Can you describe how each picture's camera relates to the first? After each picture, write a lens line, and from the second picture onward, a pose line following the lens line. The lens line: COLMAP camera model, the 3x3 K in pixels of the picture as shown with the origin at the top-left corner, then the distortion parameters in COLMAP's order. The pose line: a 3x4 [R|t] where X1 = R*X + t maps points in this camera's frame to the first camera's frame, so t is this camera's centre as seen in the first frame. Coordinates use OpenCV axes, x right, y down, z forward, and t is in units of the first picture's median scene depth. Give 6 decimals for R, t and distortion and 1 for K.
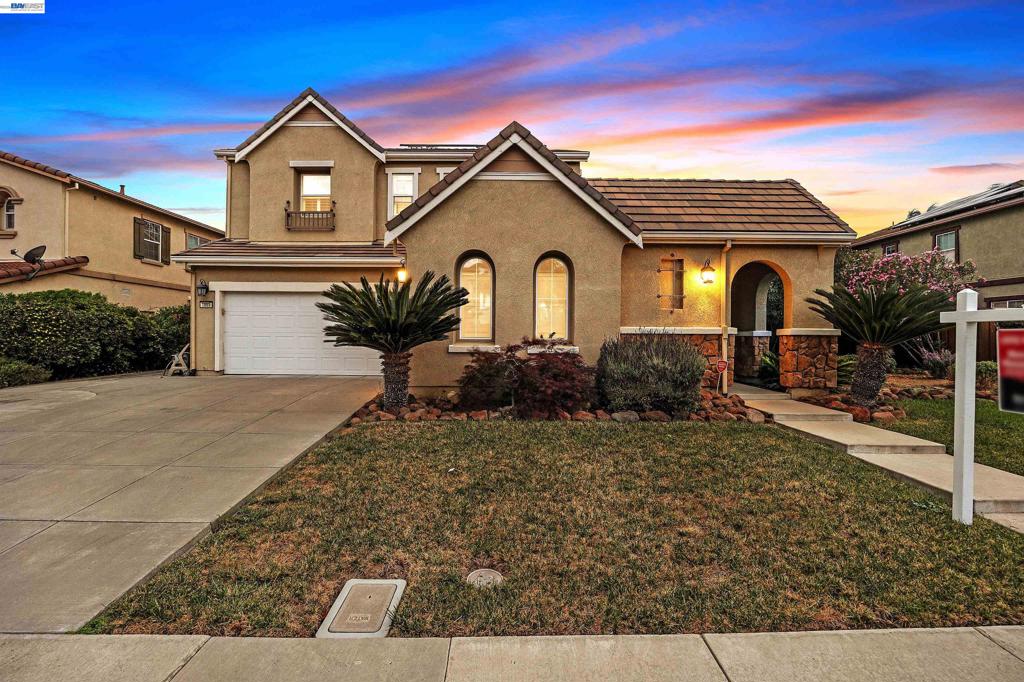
lens RADIAL K [[465.8, 0, 512.0], [0, 465.8, 341.0], [0, 0, 1]] dist [-0.018783, 0.000060]
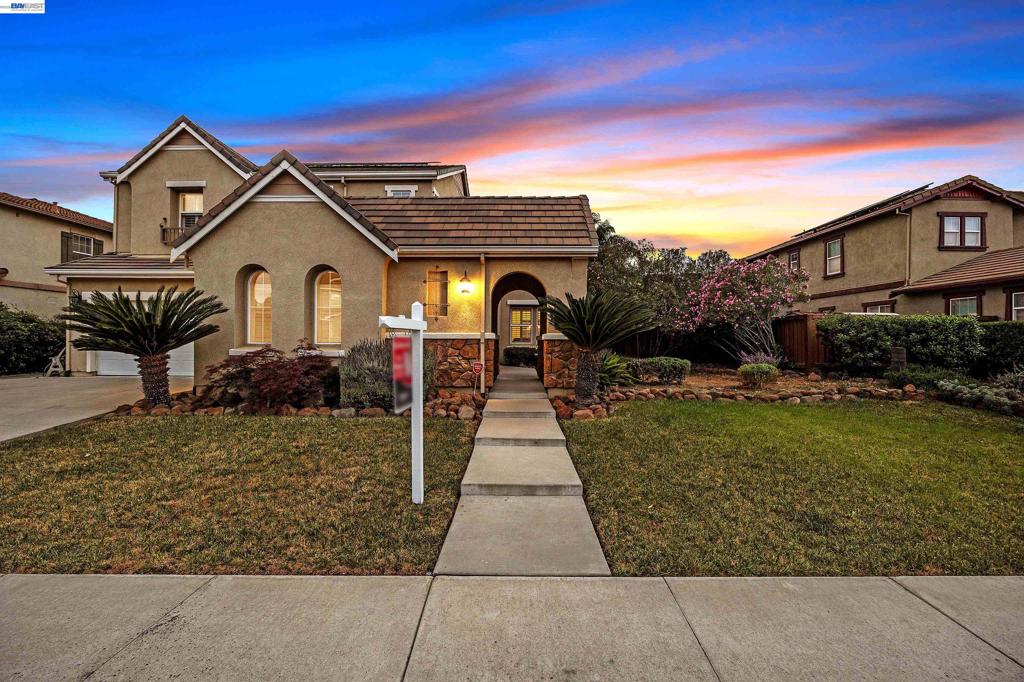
lens RADIAL K [[451.1, 0, 512.0], [0, 451.1, 341.0], [0, 0, 1]] dist [-0.022134, 0.005394]
pose [[0.999847, -0.000731, -0.017474, 0.396489], [0.000602, 0.999973, -0.007388, -0.001315], [0.017479, 0.007377, 0.999820, -0.047783]]
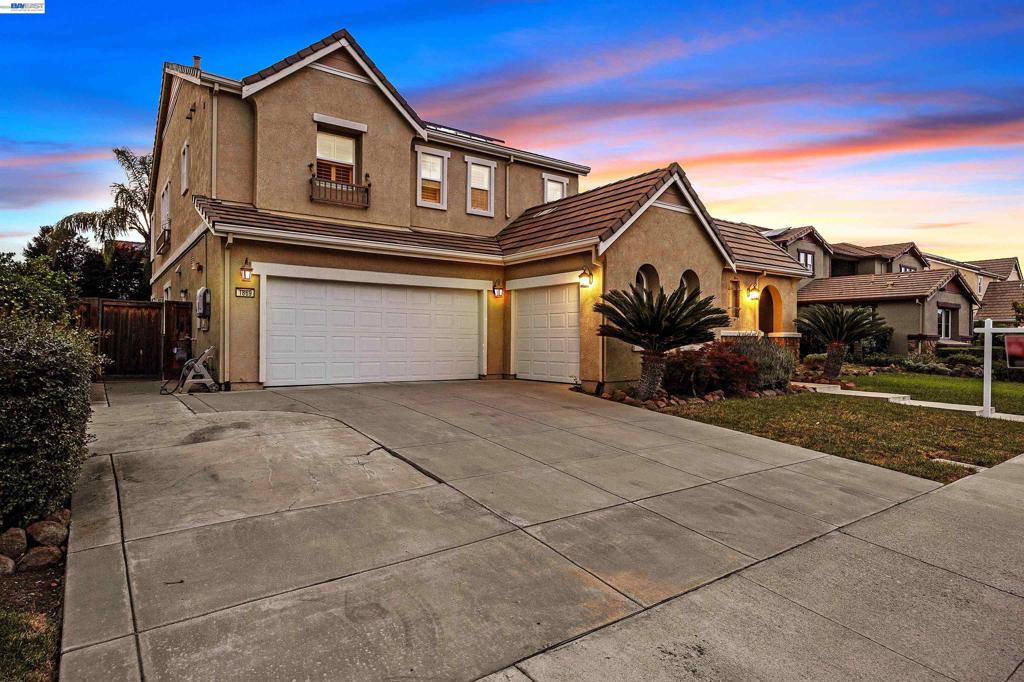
lens RADIAL K [[579.4, 0, 512.0], [0, 579.4, 341.0], [0, 0, 1]] dist [-0.001197, -0.001248]
pose [[0.810081, -0.001375, 0.586316, -0.861700], [0.002544, 0.999996, -0.001170, 0.000014], [-0.586312, 0.002440, 0.810082, 0.007166]]
